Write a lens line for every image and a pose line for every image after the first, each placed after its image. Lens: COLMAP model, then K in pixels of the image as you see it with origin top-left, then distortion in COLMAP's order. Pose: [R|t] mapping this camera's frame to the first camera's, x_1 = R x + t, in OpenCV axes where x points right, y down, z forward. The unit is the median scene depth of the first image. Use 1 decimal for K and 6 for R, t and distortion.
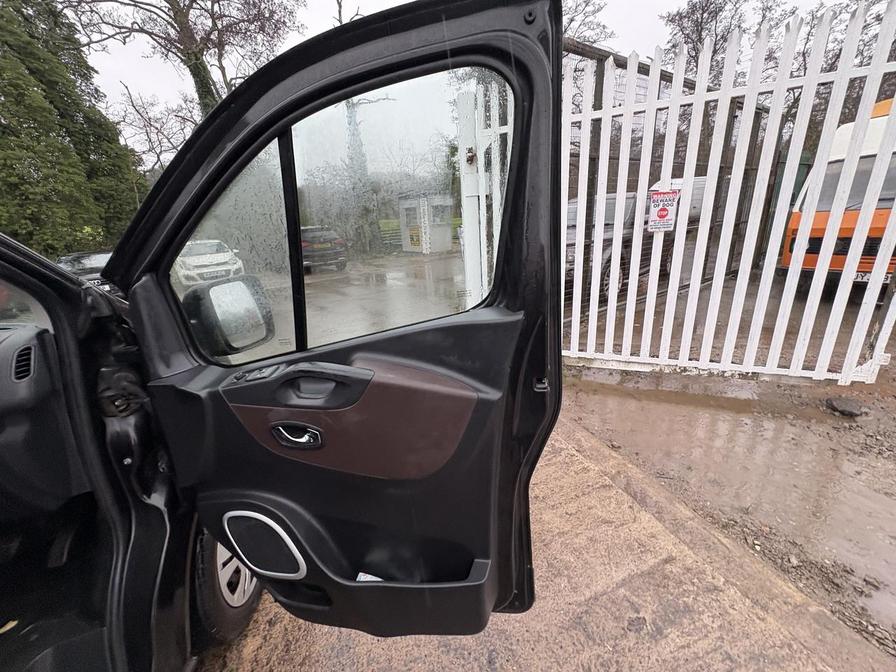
lens RADIAL K [[355.7, 0, 449.7], [0, 355.7, 334.1], [0, 0, 1]] dist [0.000949, -0.000103]
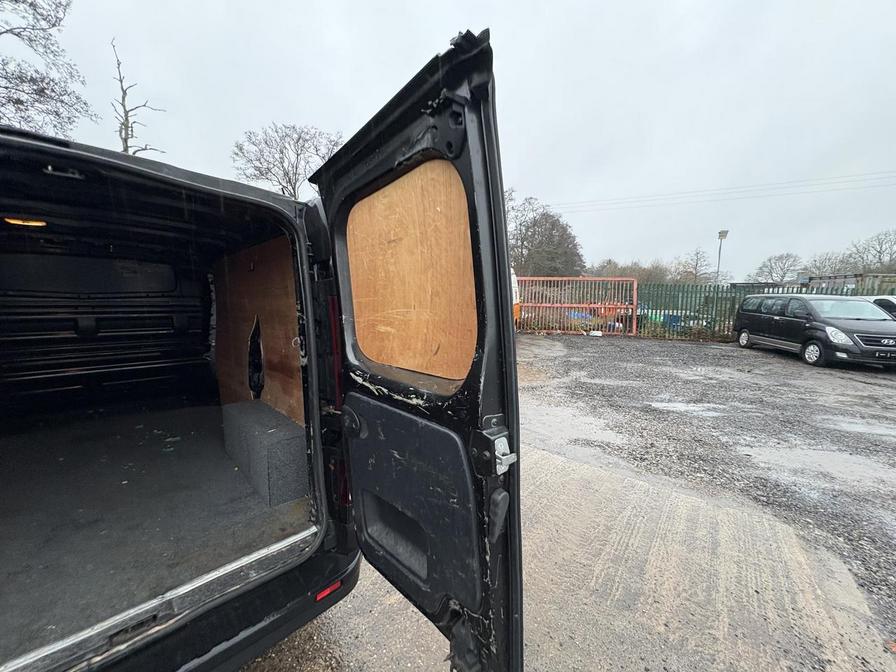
lens RADIAL K [[355.7, 0, 446.7], [0, 355.7, 336.3], [0, 0, 1]] dist [0.000949, -0.000103]
pose [[0.843394, 0.026592, 0.536637, -0.044345], [0.089785, 0.977756, -0.189559, 0.085077], [-0.529740, 0.208055, 0.822246, -0.243327]]
